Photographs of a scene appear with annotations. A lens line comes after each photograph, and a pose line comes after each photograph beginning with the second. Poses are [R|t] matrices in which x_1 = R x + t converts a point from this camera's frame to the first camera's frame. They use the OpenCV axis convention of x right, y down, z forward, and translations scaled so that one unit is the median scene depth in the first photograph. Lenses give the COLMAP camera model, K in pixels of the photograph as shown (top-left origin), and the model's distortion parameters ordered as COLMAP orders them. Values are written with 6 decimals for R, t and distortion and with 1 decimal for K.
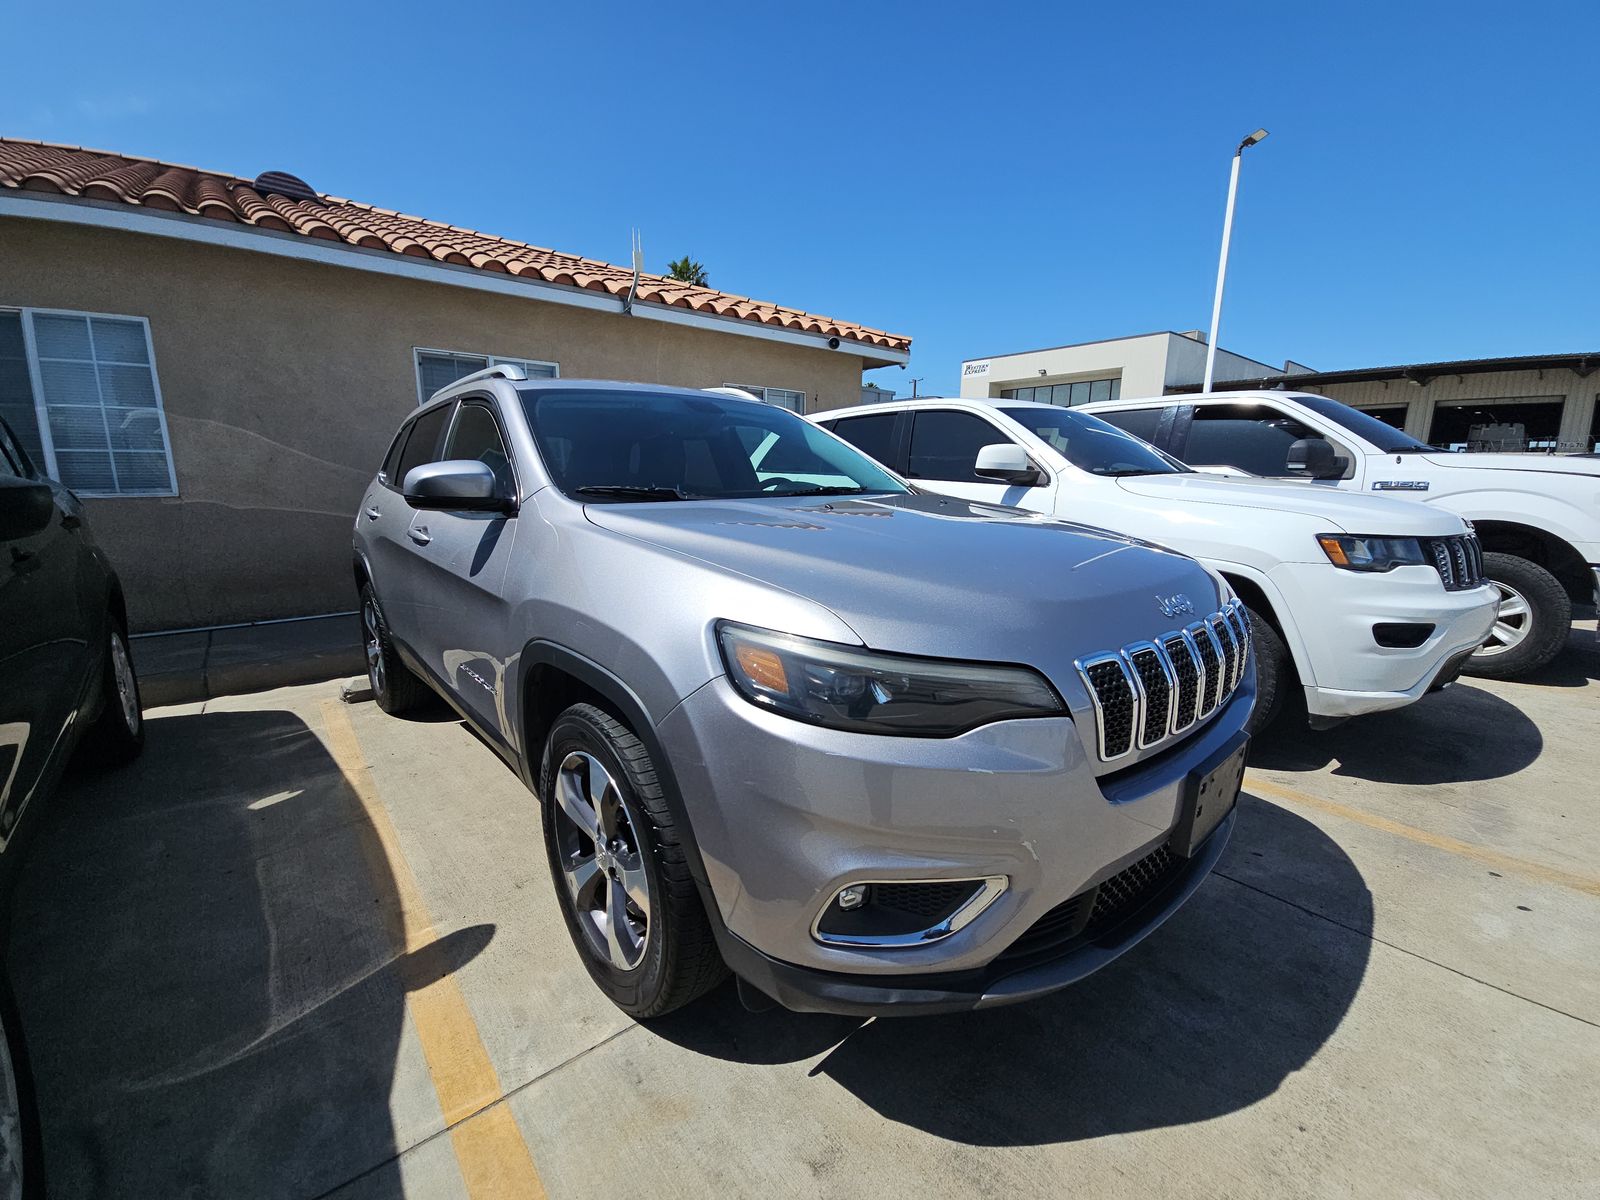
lens RADIAL K [[650.4, 0, 800.8], [0, 650.4, 589.2], [0, 0, 1]] dist [0.002192, -0.000919]
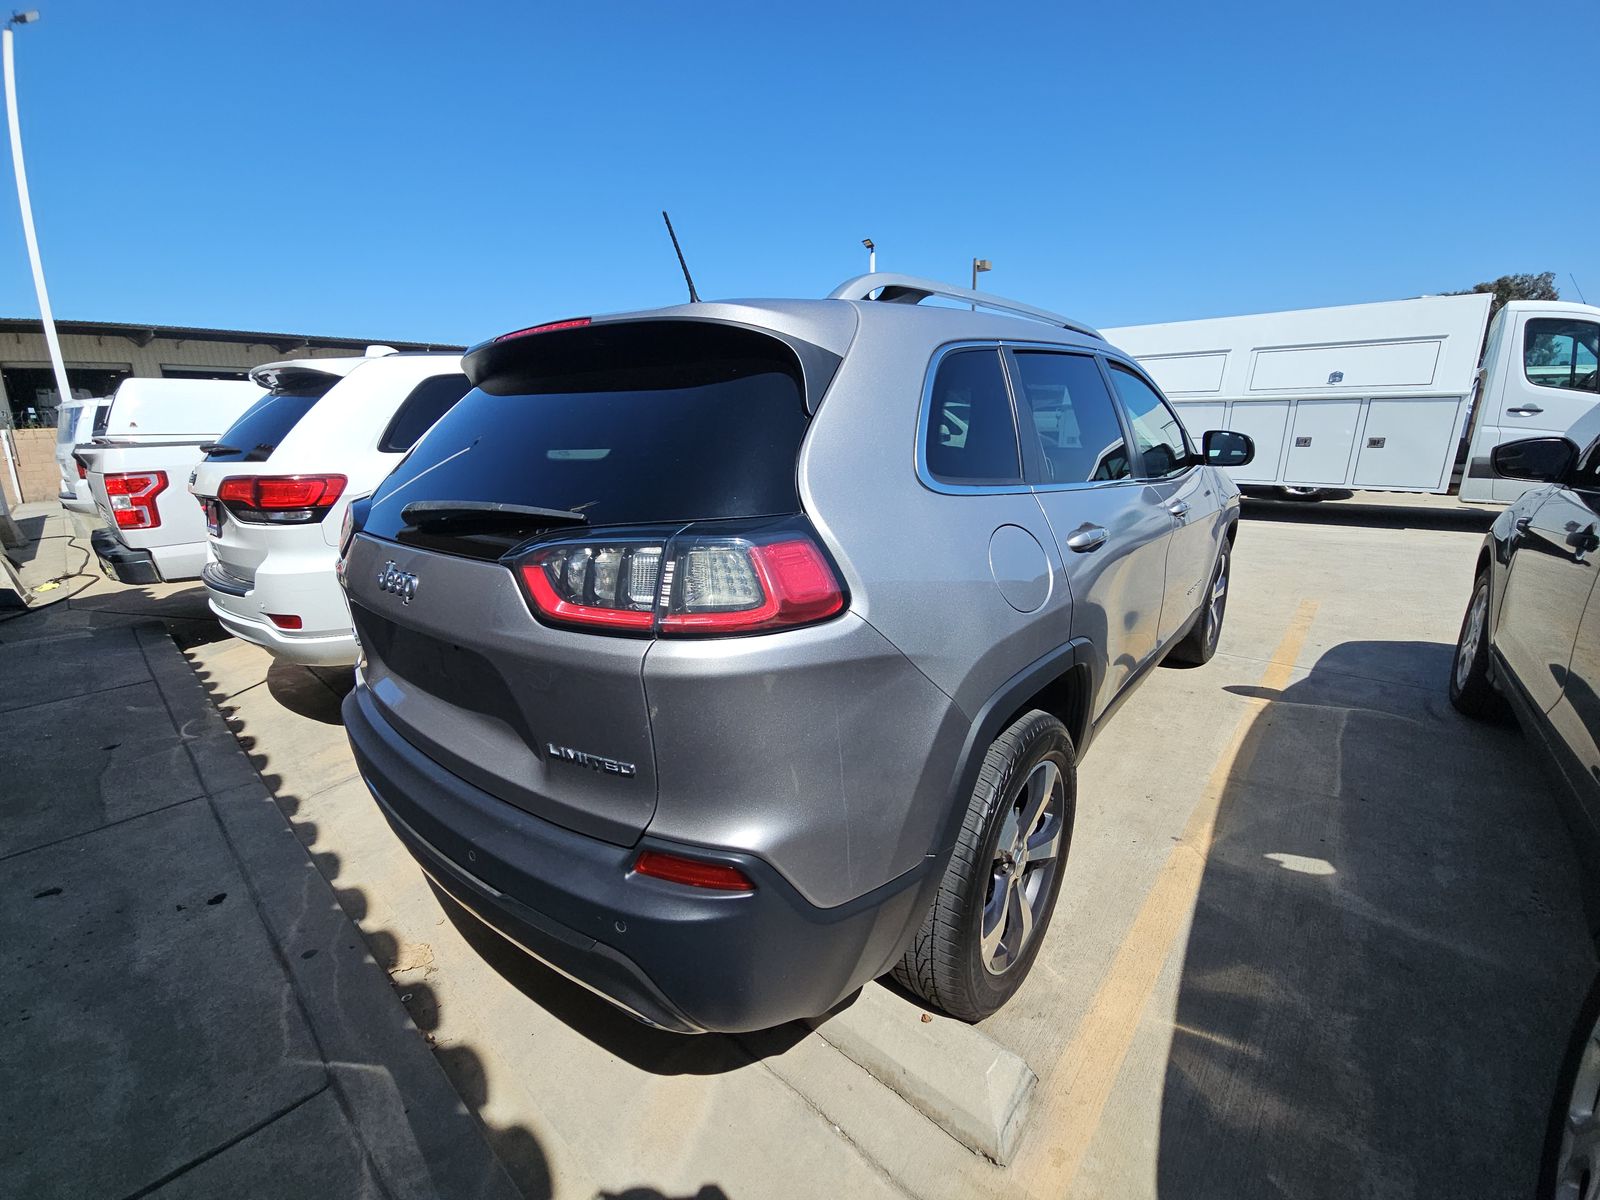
lens RADIAL K [[650.4, 0, 802.9], [0, 650.4, 591.2], [0, 0, 1]] dist [0.002192, -0.000919]
pose [[-0.145400, -0.239867, 0.959855, -1.249508], [0.191263, 0.945050, 0.265140, -0.281749], [-0.970710, 0.222136, -0.091533, 1.417398]]
